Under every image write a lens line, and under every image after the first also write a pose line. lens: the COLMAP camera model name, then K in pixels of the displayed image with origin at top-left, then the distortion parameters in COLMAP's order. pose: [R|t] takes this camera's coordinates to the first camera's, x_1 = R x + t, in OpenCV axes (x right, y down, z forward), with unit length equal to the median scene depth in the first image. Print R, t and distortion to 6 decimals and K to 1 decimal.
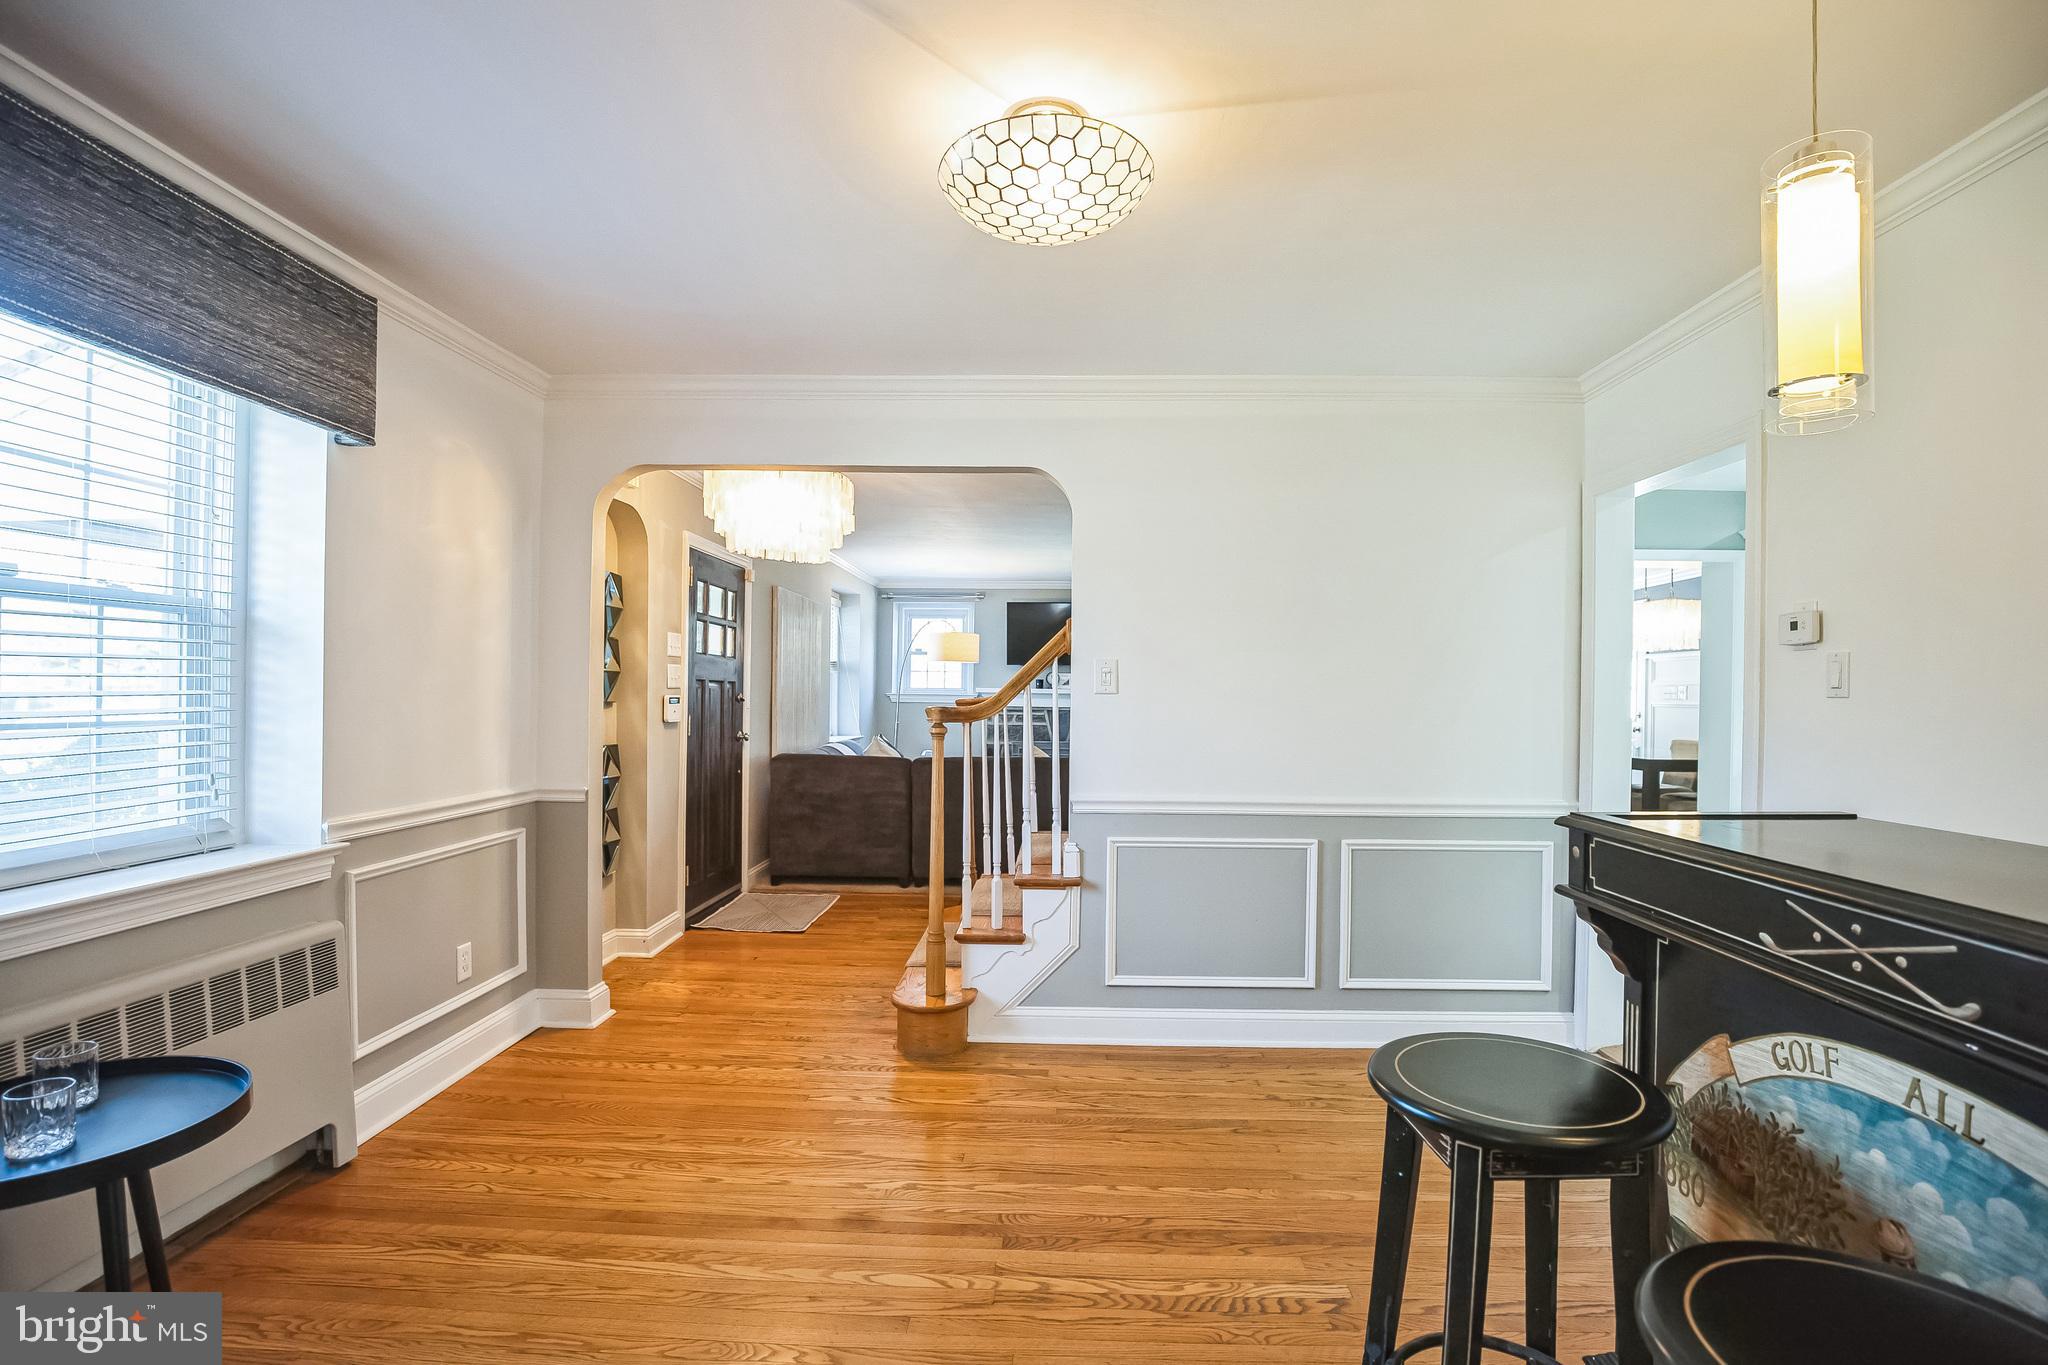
lens RADIAL K [[987.3, 0, 1021.0], [0, 987.3, 692.6], [0, 0, 1]] dist [-0.002227, -0.000289]
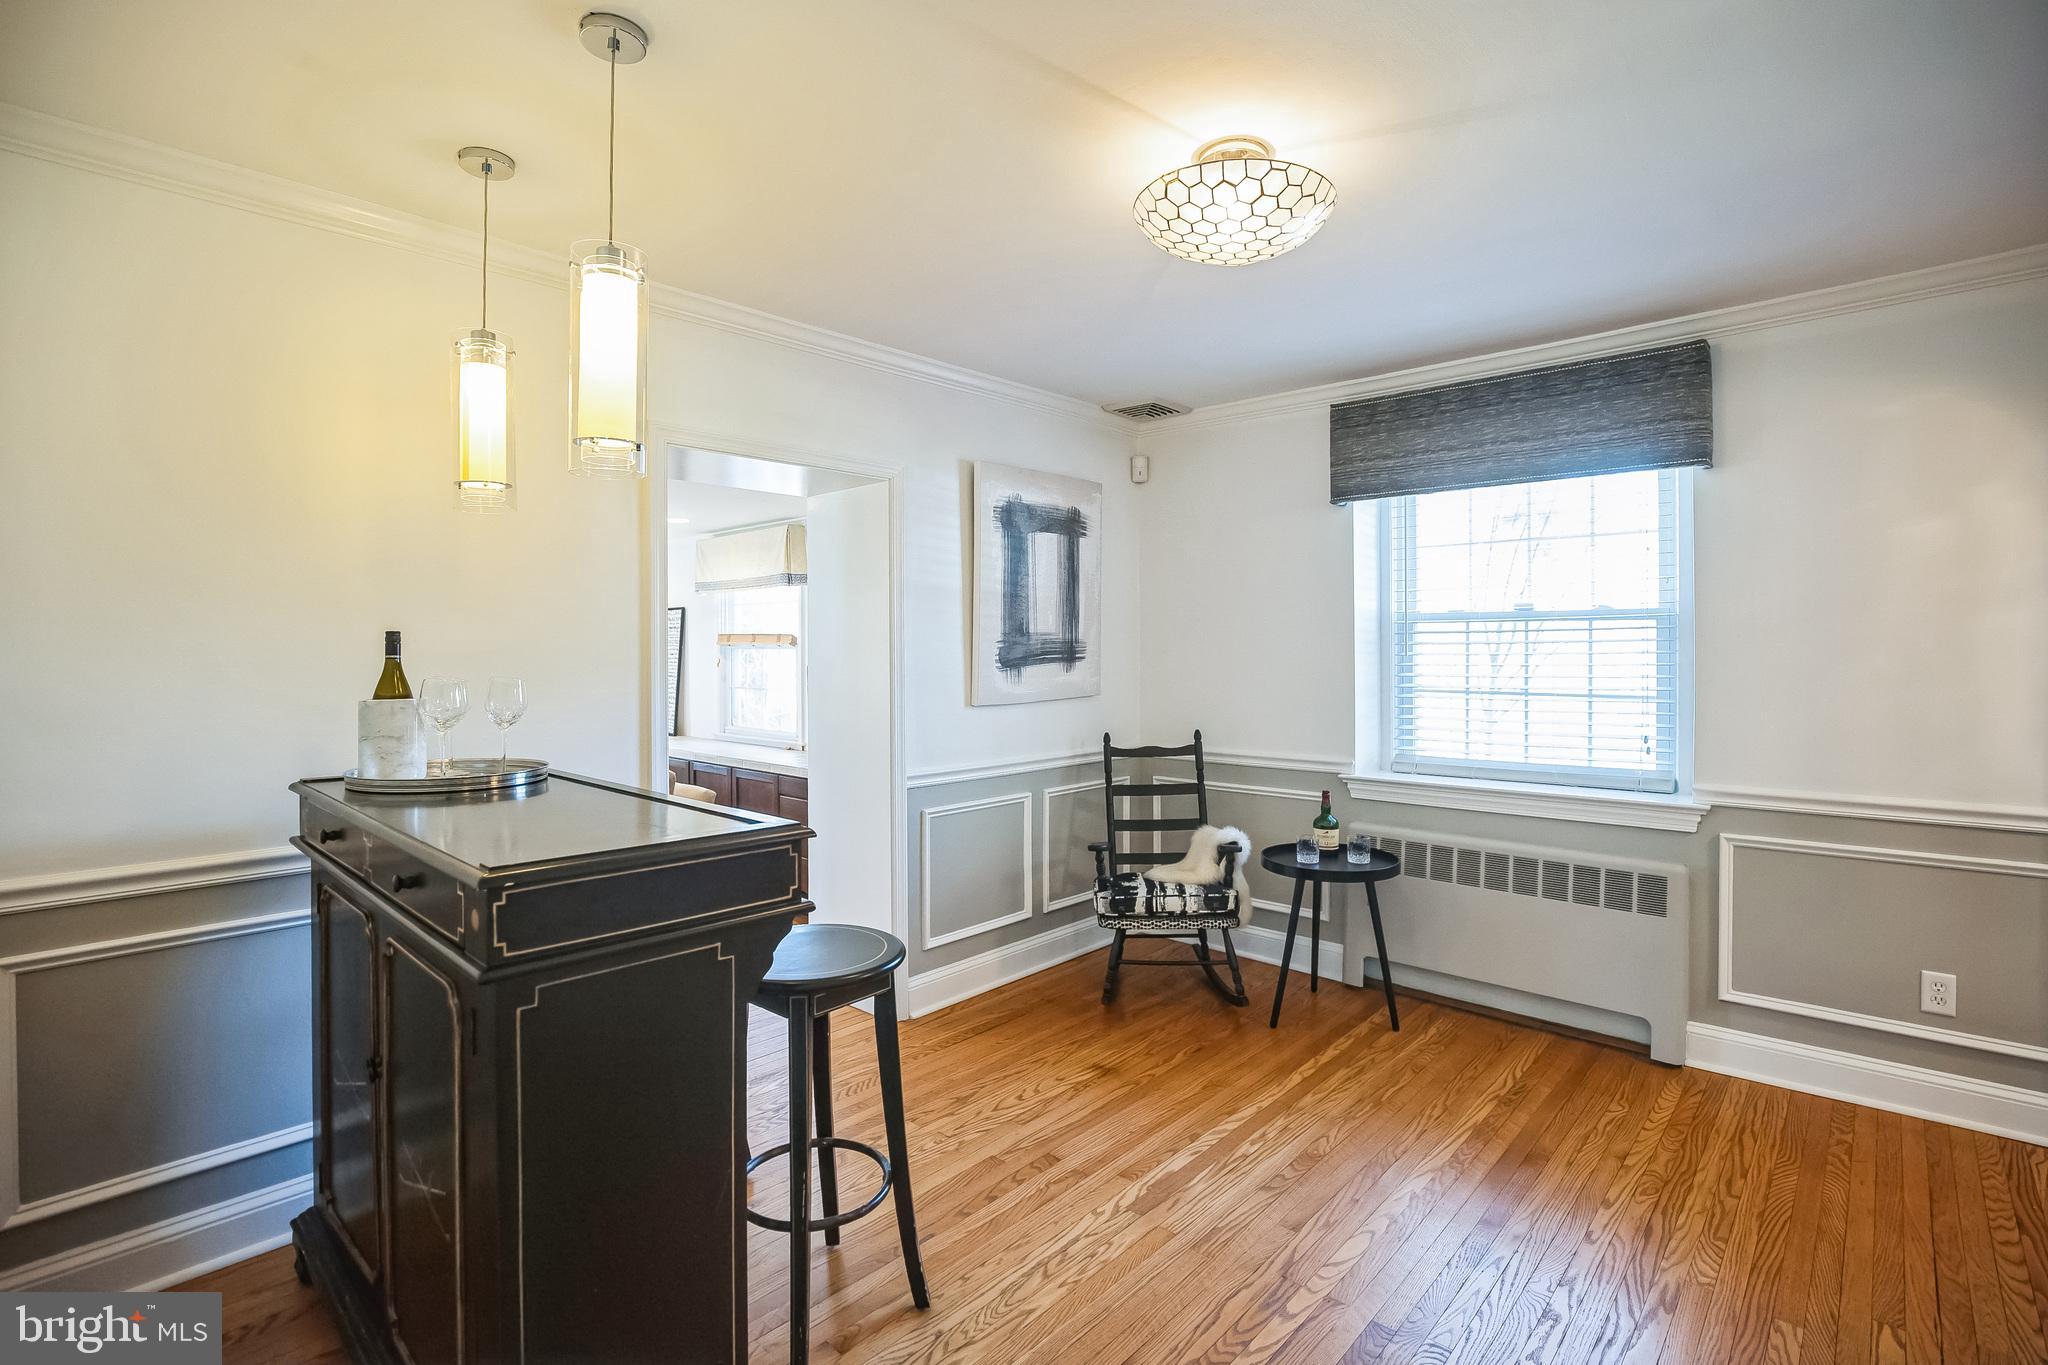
lens RADIAL K [[943.0, 0, 1024.9], [0, 943.0, 661.8], [0, 0, 1]] dist [-0.003456, -0.000911]
pose [[-0.650795, -0.005546, -0.759233, 0.383658], [-0.006788, 0.999976, -0.001486, -0.007163], [0.759223, 0.004186, -0.650817, 0.613778]]
